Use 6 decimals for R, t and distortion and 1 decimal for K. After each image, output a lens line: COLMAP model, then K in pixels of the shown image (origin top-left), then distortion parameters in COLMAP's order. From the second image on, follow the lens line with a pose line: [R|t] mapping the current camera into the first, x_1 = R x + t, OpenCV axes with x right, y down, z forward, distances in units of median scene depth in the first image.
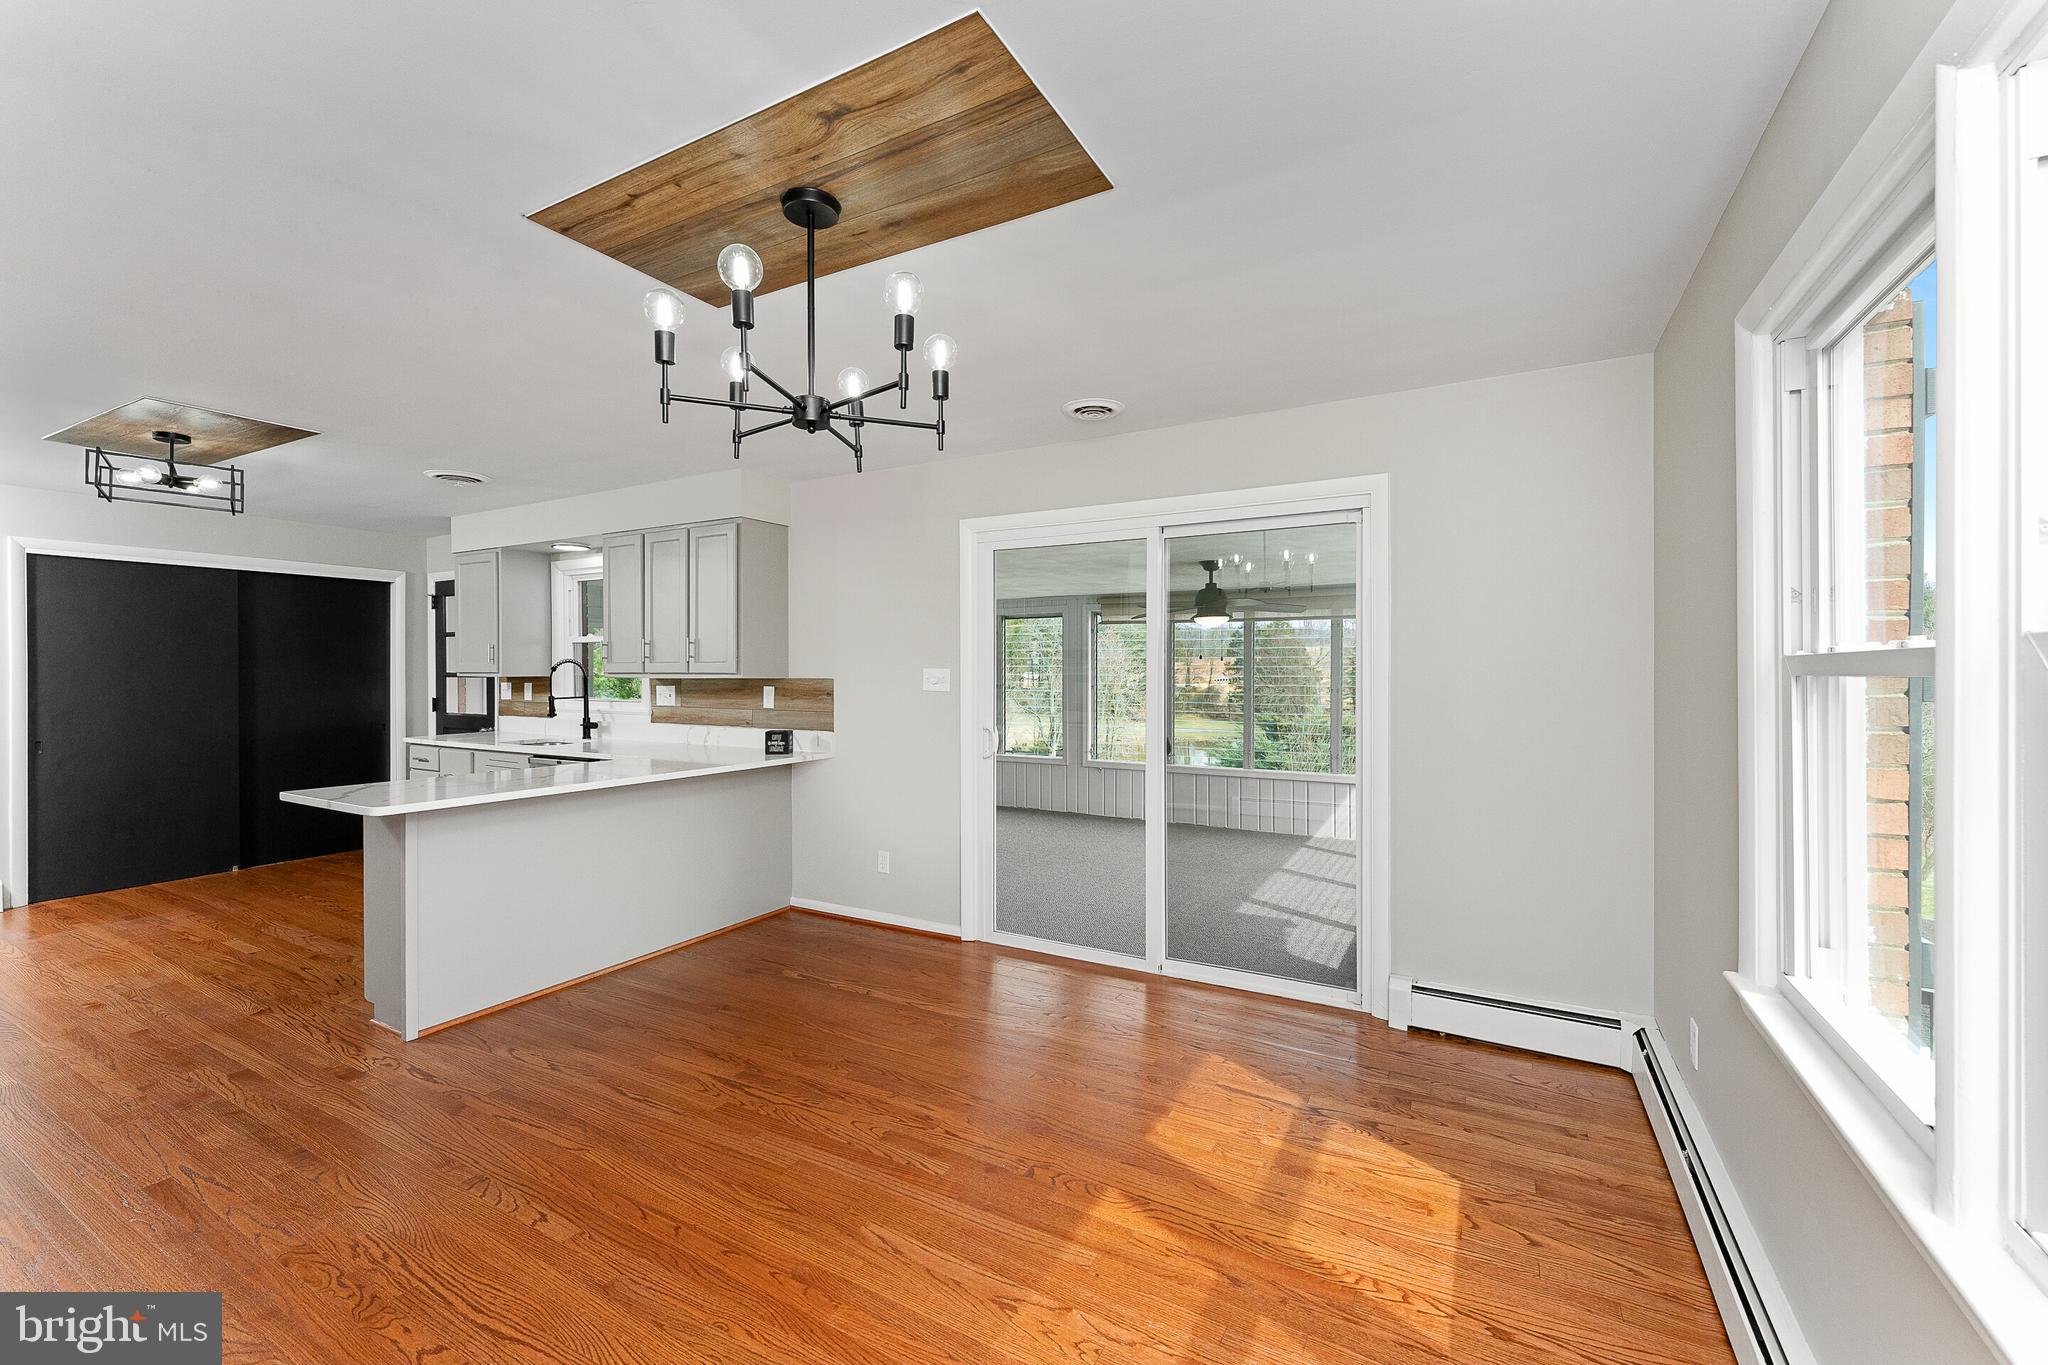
lens RADIAL K [[832.9, 0, 1042.8], [0, 832.9, 671.6], [0, 0, 1]] dist [-0.000452, -0.000226]
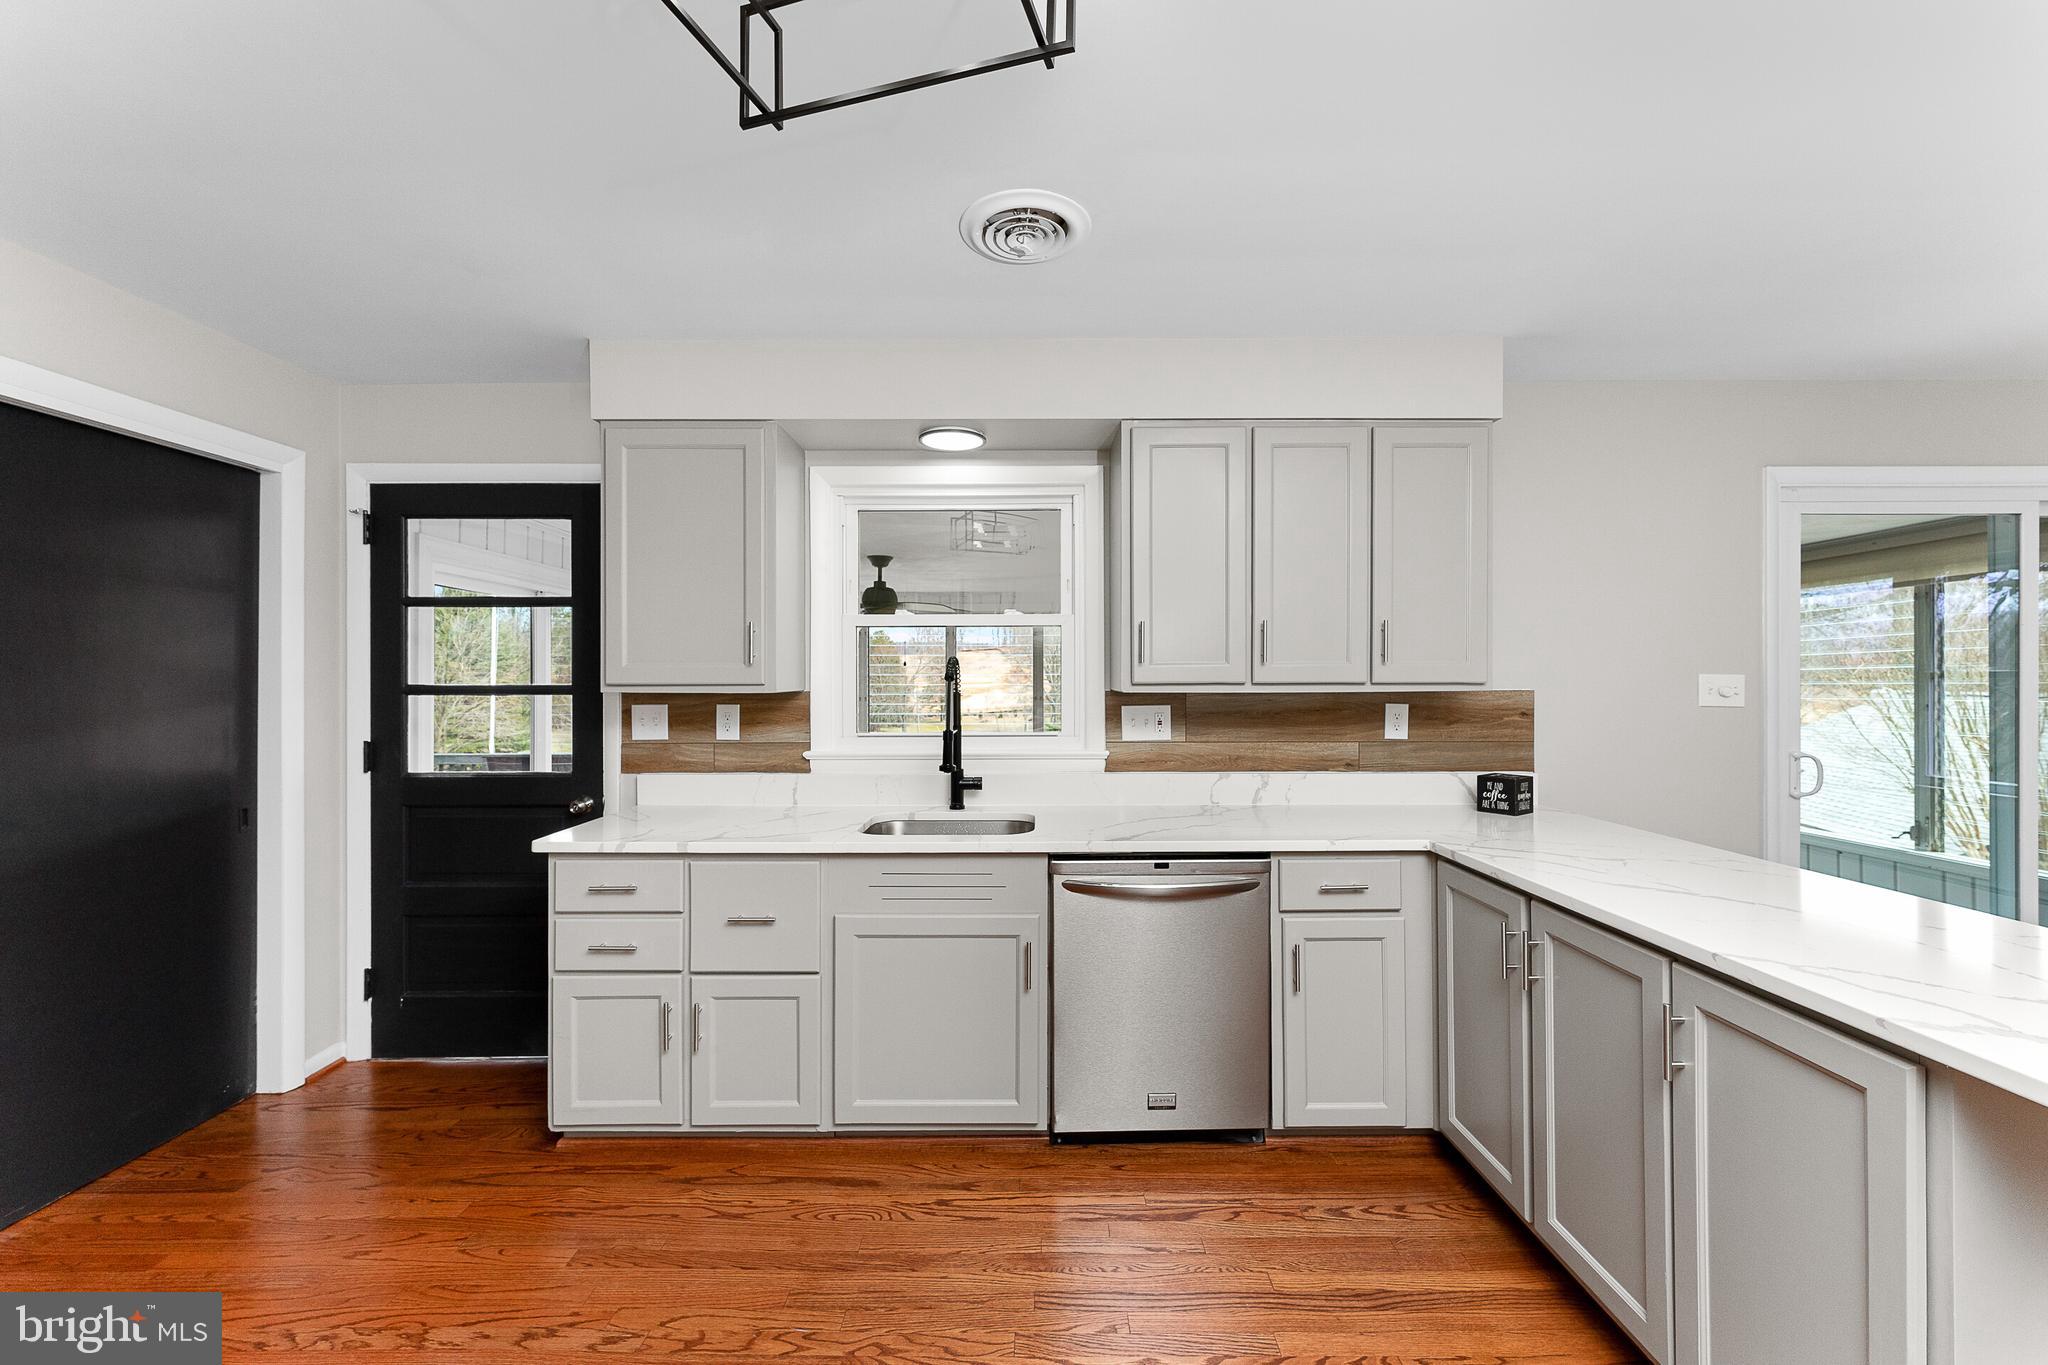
lens RADIAL K [[812.2, 0, 1033.3], [0, 812.2, 677.5], [0, 0, 1]] dist [-0.000361, 0.000191]
pose [[0.874319, 0.000299, 0.485351, -0.825273], [0.002809, 0.999980, -0.005676, 0.000513], [-0.485343, 0.006326, 0.874301, 0.578883]]
